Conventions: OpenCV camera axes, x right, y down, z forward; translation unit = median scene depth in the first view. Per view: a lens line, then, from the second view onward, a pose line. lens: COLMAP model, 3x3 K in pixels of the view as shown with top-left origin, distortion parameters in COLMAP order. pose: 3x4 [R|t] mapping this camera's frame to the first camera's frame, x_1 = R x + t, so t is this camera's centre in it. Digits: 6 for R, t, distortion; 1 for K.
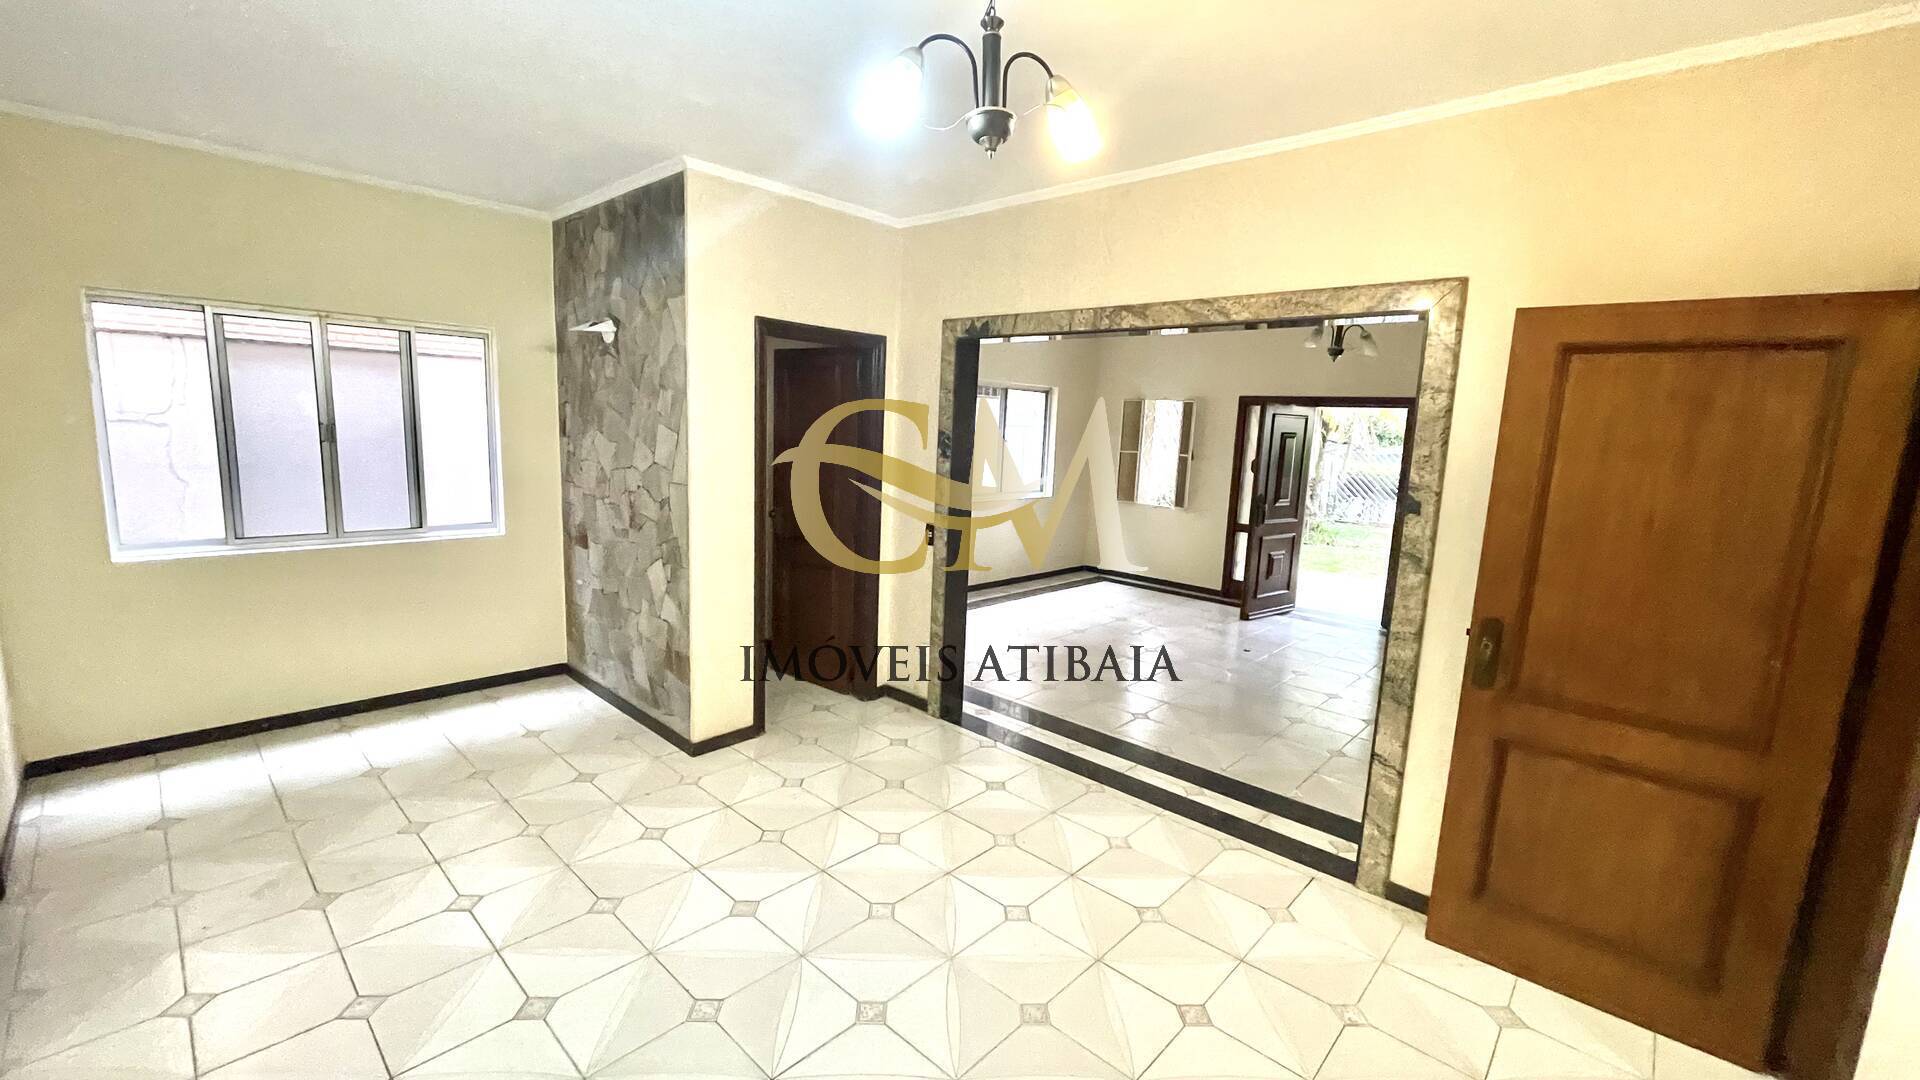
lens RADIAL K [[774.5, 0, 947.7], [0, 774.5, 531.2], [0, 0, 1]] dist [0.000098, -0.001066]
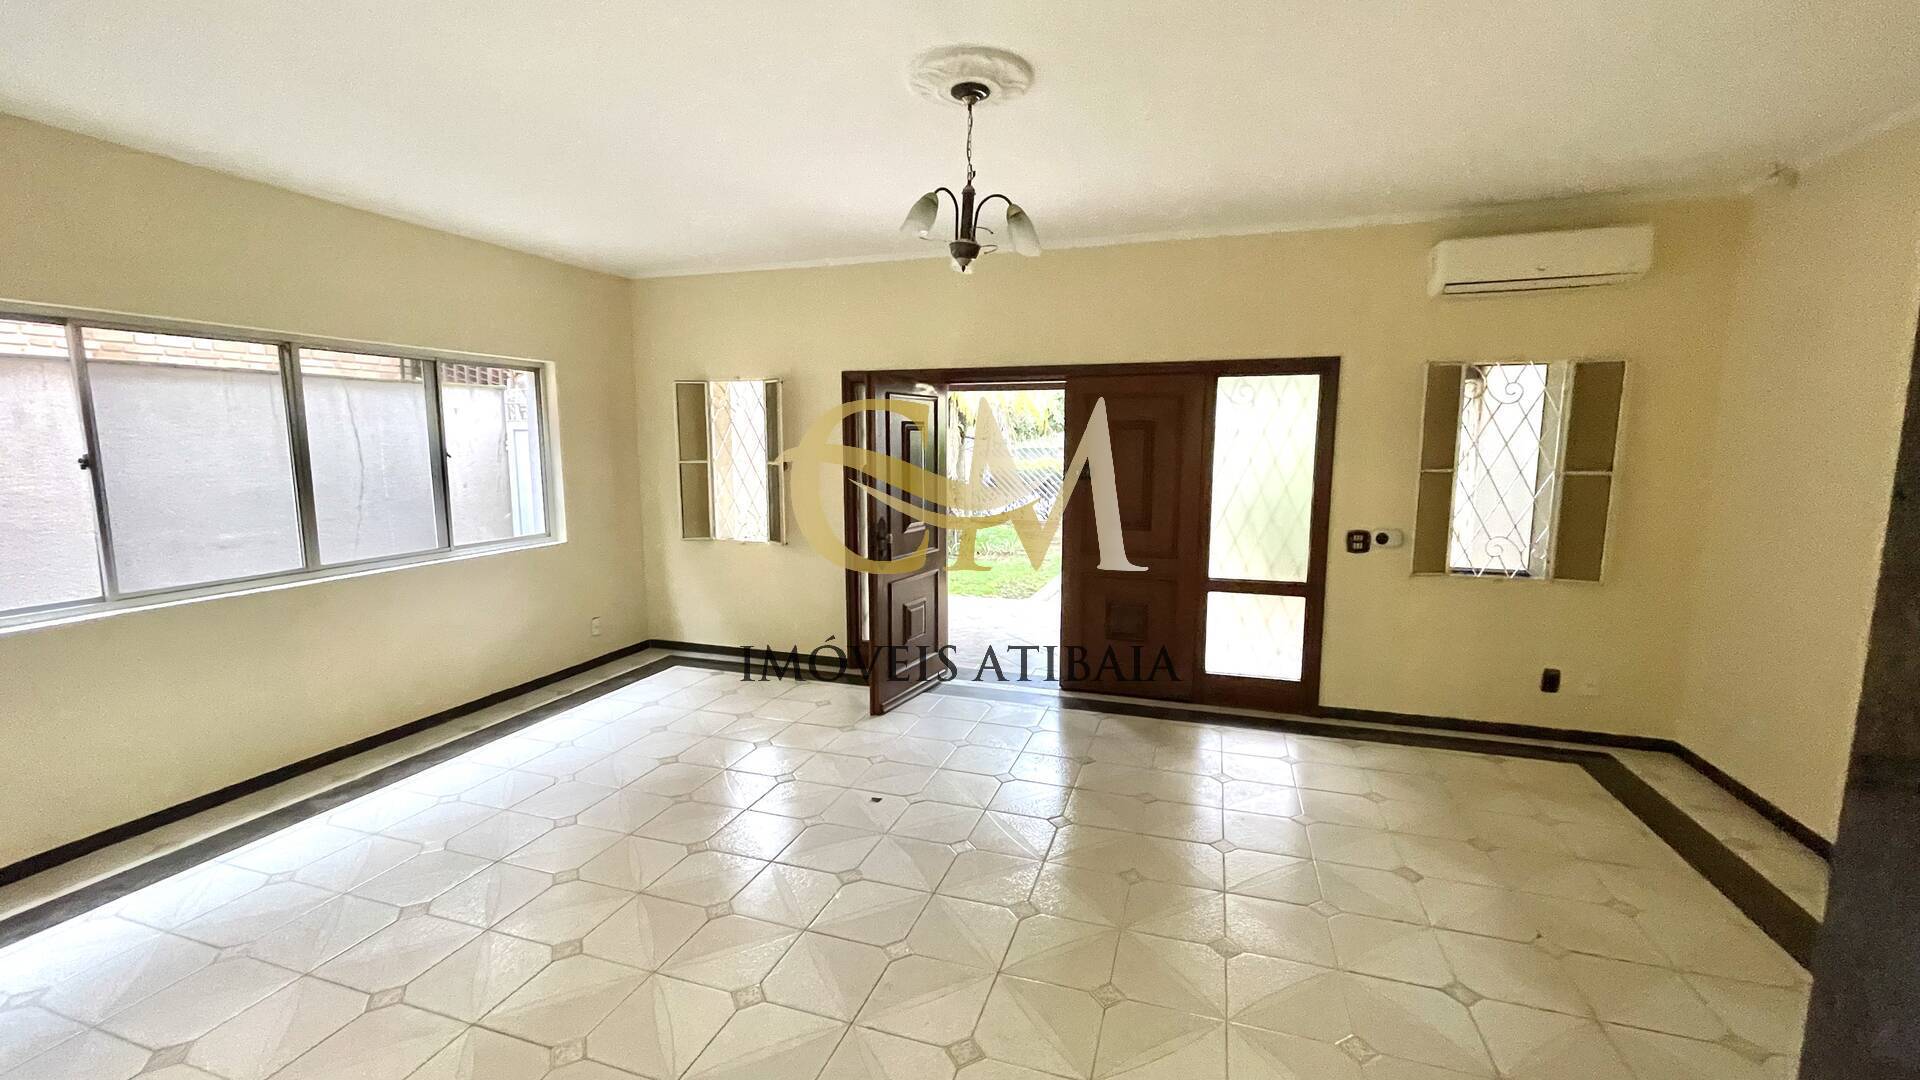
lens RADIAL K [[774.5, 0, 960.9], [0, 774.5, 551.3], [0, 0, 1]] dist [0.000098, -0.001066]
pose [[0.900944, -0.100036, 0.422248, 0.157537], [0.091998, 0.994978, 0.039428, -0.033702], [-0.424072, 0.003323, 0.905622, 0.323067]]
